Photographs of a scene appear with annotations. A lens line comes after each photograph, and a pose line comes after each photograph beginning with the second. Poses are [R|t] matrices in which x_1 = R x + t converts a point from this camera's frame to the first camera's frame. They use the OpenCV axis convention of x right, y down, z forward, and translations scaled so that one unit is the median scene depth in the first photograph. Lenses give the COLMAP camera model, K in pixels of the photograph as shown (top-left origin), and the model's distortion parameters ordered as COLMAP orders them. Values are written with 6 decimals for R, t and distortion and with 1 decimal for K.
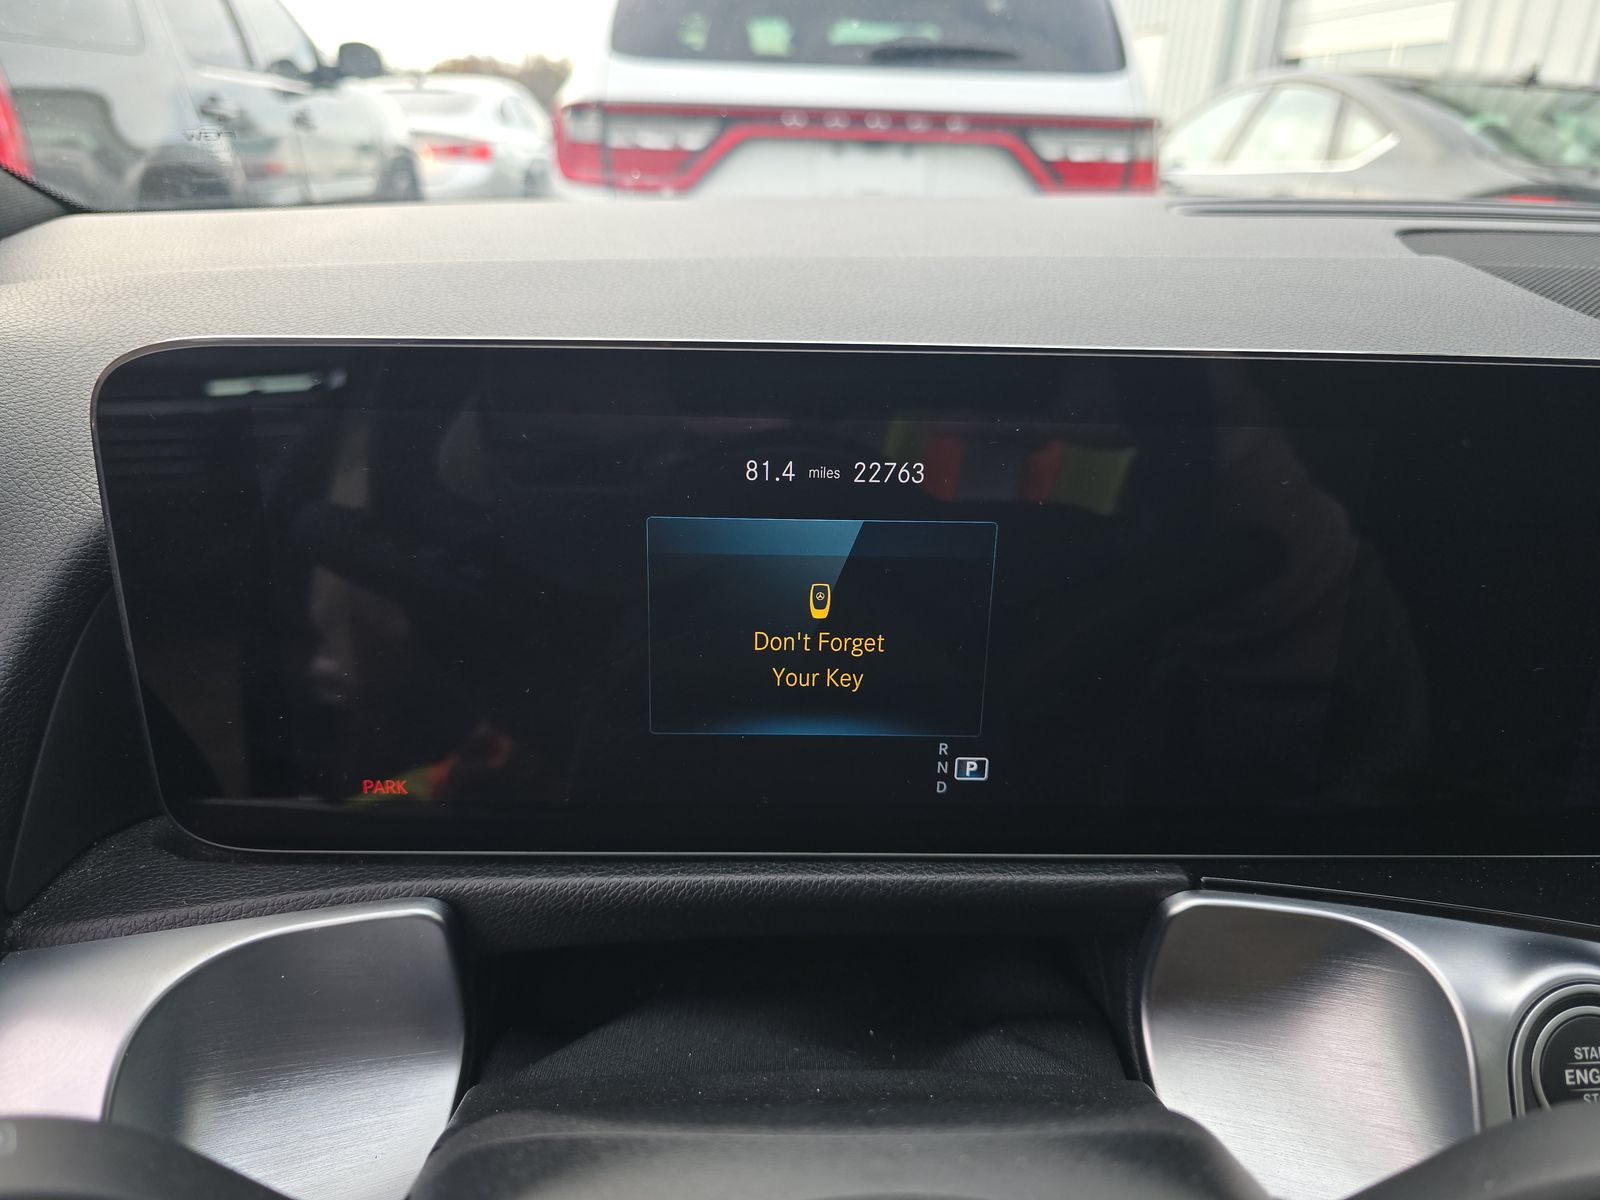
lens RADIAL K [[1137.0, 0, 791.6], [0, 1137.0, 649.1], [0, 0, 1]] dist [0.007224, 0.002374]
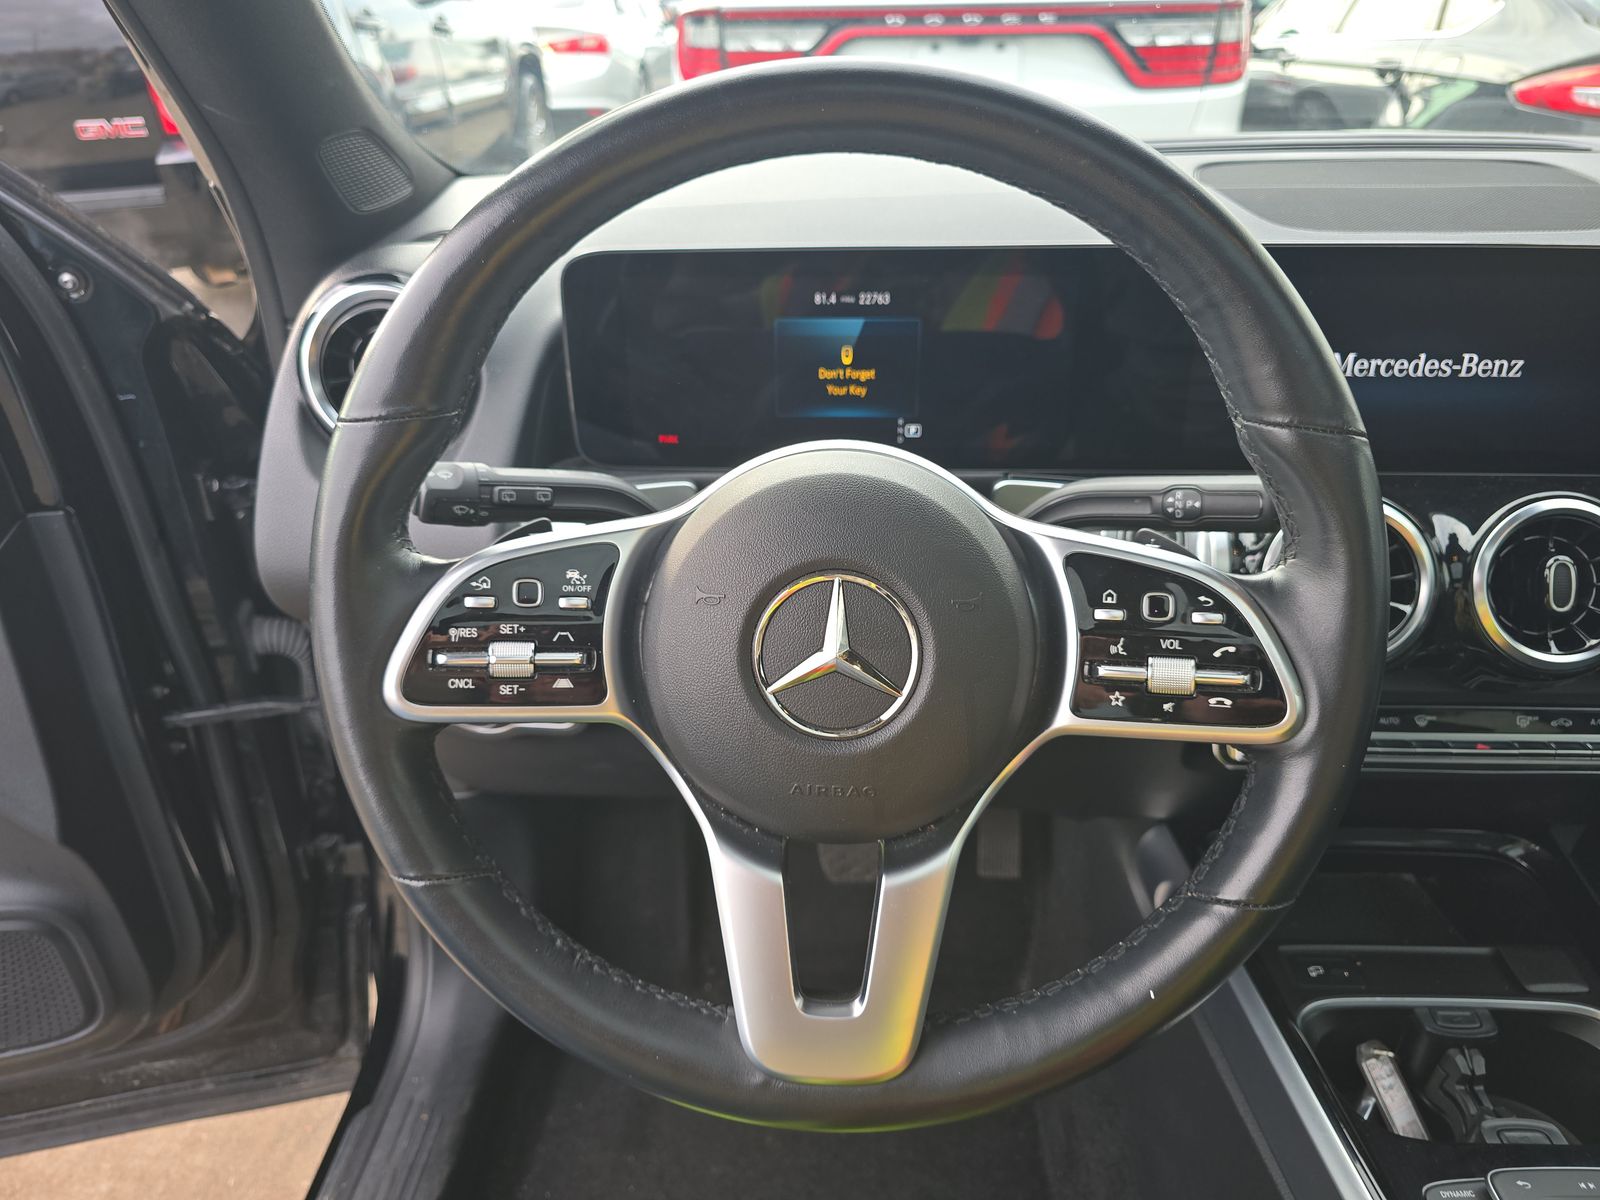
lens RADIAL K [[1059.4, 0, 797.8], [0, 1059.4, 633.4], [0, 0, 1]] dist [0.029504, -0.047409]
pose [[0.995865, 0.008959, -0.090406, 0.126574], [0.000104, 0.995014, 0.099740, 0.310727], [0.090849, -0.099337, 0.990898, -1.257246]]
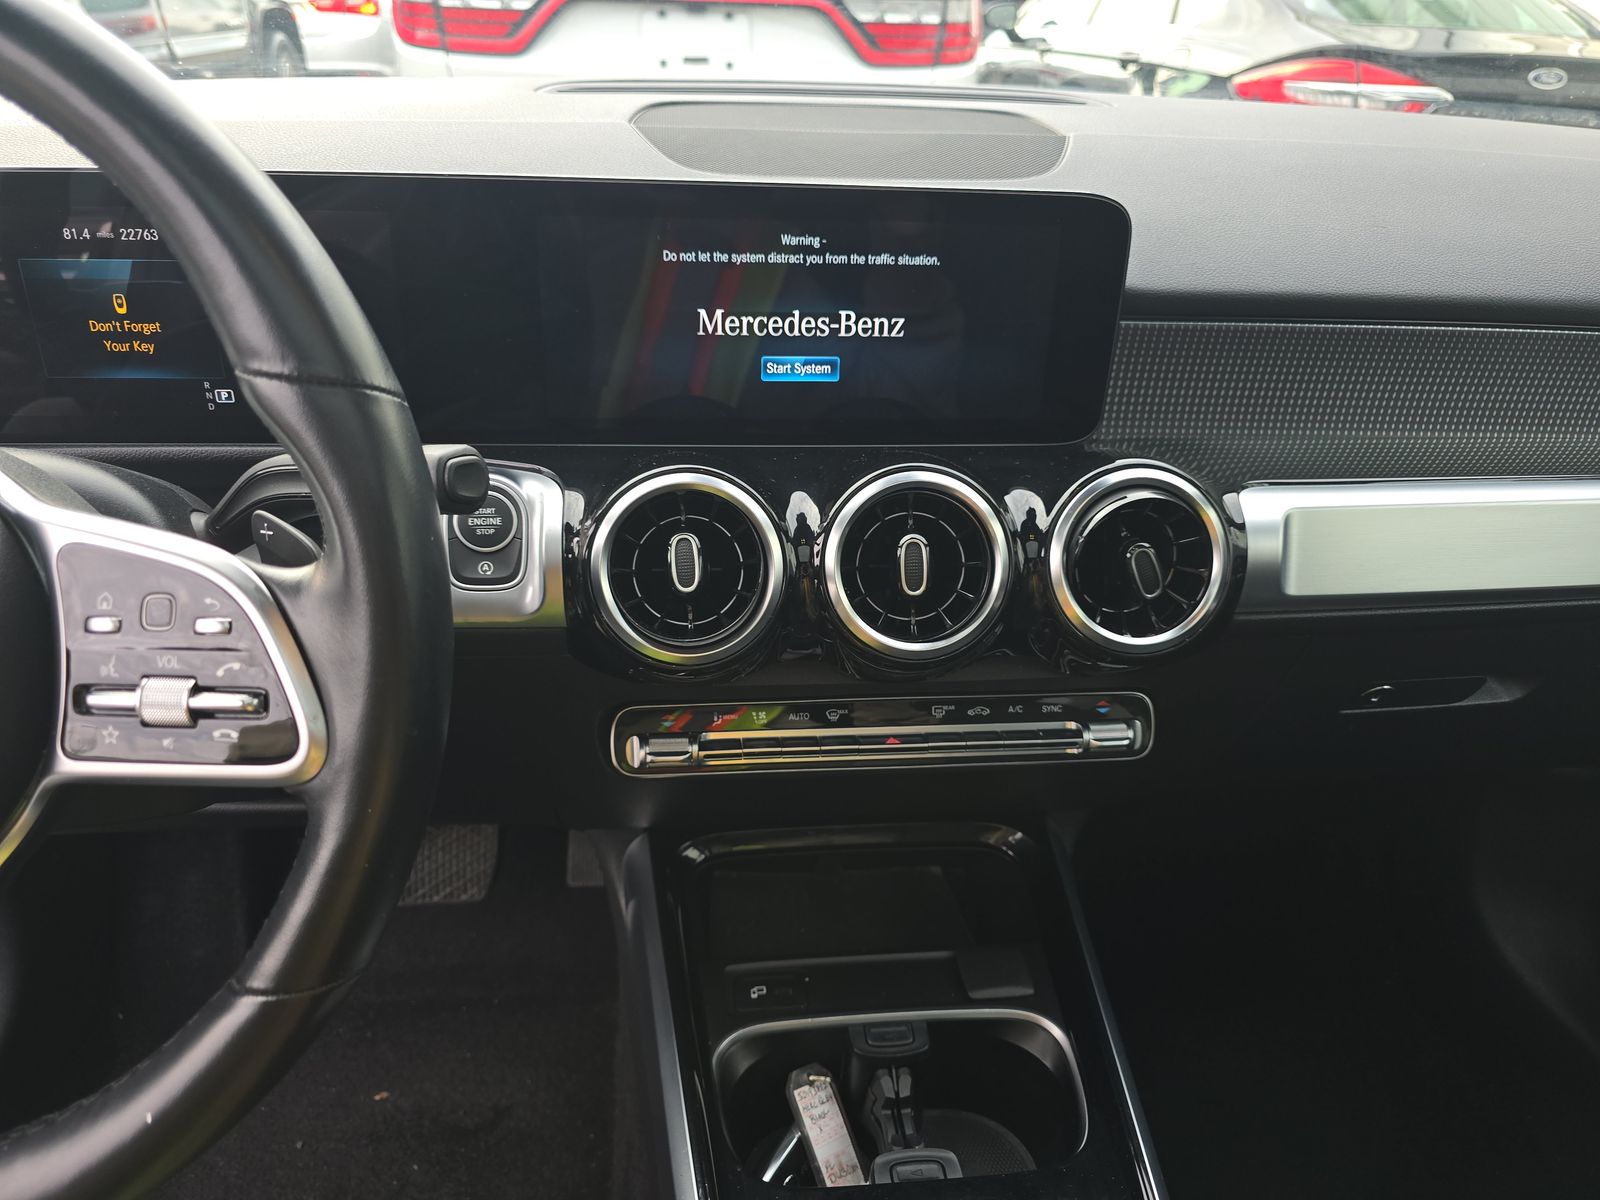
lens RADIAL K [[1059.4, 0, 797.8], [0, 1059.4, 633.4], [0, 0, 1]] dist [0.029504, -0.047409]
pose [[0.997695, -0.023587, 0.063634, 1.038908], [0.016064, 0.993090, 0.116253, 0.321208], [-0.065936, -0.114963, 0.991179, -0.938918]]
